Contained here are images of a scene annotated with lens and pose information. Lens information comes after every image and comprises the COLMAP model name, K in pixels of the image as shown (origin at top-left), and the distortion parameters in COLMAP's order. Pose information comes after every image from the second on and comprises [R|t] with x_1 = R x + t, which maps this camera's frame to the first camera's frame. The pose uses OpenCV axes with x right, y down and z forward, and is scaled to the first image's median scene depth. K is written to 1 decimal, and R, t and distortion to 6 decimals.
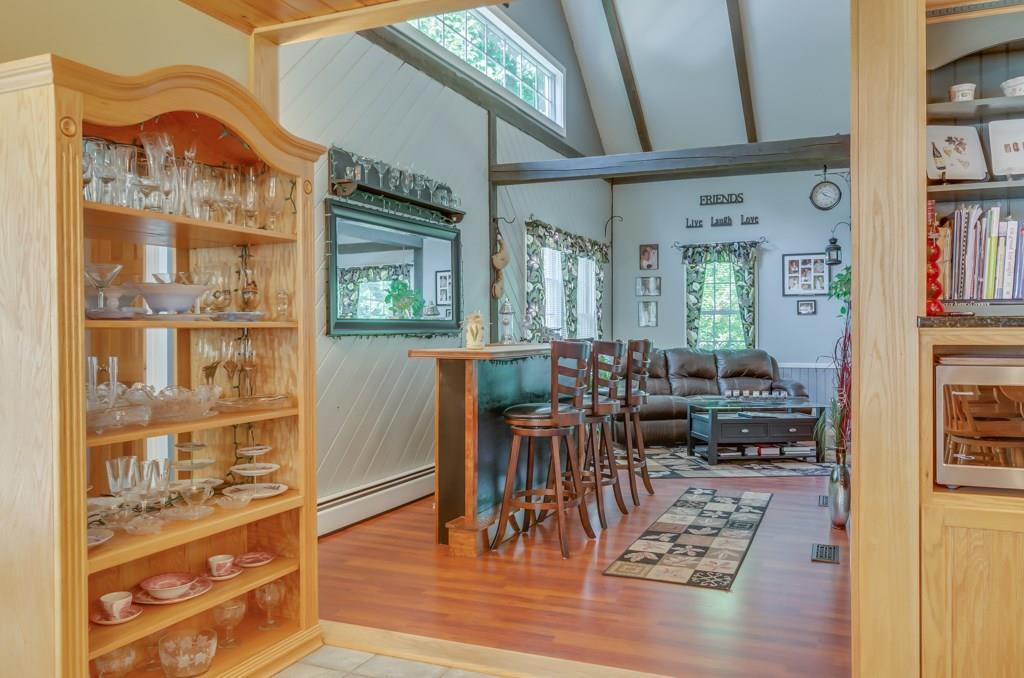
lens RADIAL K [[799.0, 0, 512.0], [0, 799.0, 339.0], [0, 0, 1]] dist [0.002035, 0.001610]
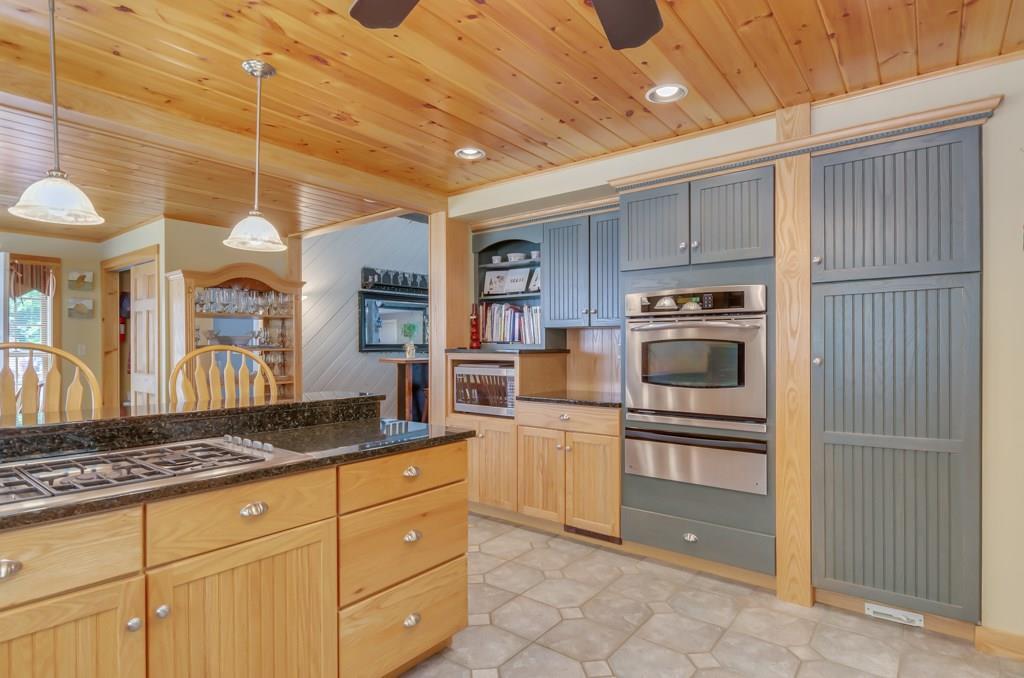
lens RADIAL K [[539.2, 0, 512.0], [0, 539.2, 339.0], [0, 0, 1]] dist [0.001011, 0.000383]
pose [[0.966358, -0.003056, -0.257183, 0.610766], [-0.002465, 0.999773, -0.021141, -0.011980], [0.257190, 0.021064, 0.966131, -0.368525]]
